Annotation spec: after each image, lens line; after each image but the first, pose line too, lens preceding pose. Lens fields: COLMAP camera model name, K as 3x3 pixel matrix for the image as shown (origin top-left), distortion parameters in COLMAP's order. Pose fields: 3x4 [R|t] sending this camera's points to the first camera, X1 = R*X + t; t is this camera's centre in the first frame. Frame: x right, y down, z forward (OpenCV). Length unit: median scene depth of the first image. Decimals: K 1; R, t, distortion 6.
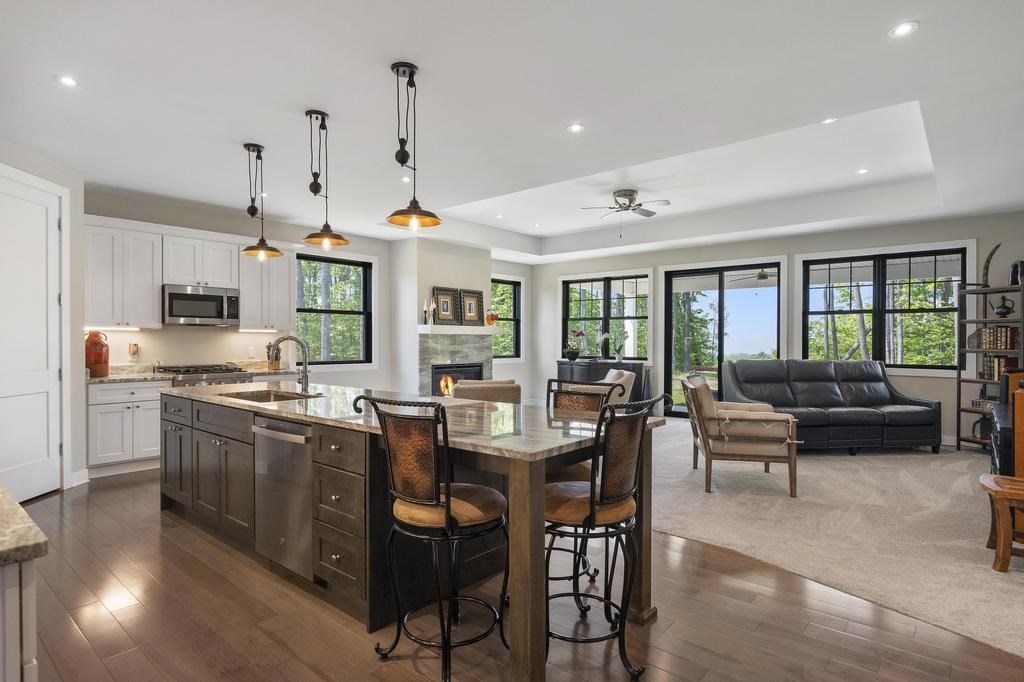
lens RADIAL K [[548.7, 0, 511.9], [0, 548.7, 342.8], [0, 0, 1]] dist [0.000169, -0.000223]
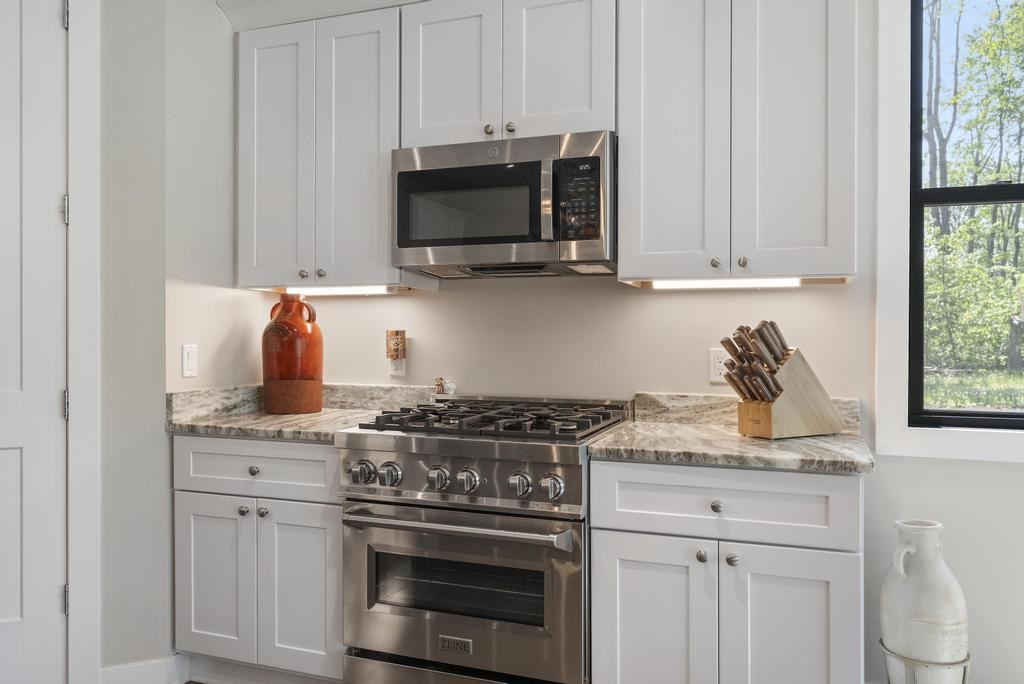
lens RADIAL K [[765.0, 0, 512.0], [0, 765.0, 342.0], [0, 0, 1]] dist [-0.001851, -0.000546]
pose [[0.338484, 0.005733, -0.940955, -0.130291], [-0.009331, 0.999953, 0.002736, 0.005804], [0.940926, 0.007854, 0.338522, 0.685125]]
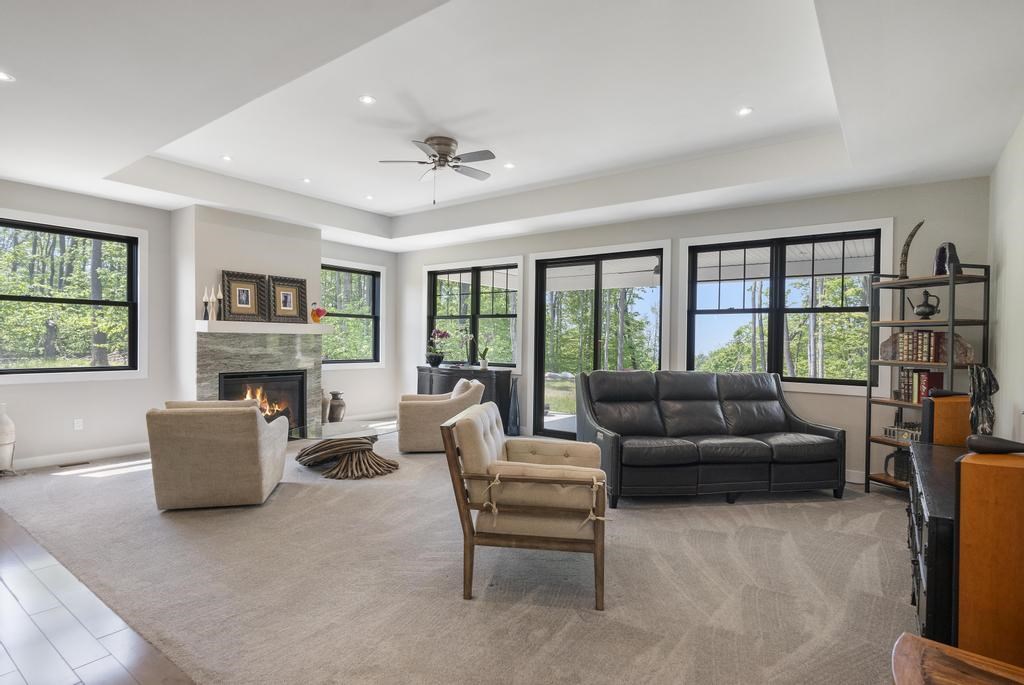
lens RADIAL K [[525.2, 0, 506.8], [0, 525.2, 345.8], [0, 0, 1]] dist [-0.002469, 0.000099]
pose [[0.997597, 0.009924, 0.068576, 0.219012], [-0.010311, 0.999933, 0.005297, -0.005889], [-0.068519, -0.005991, 0.997632, 0.257137]]
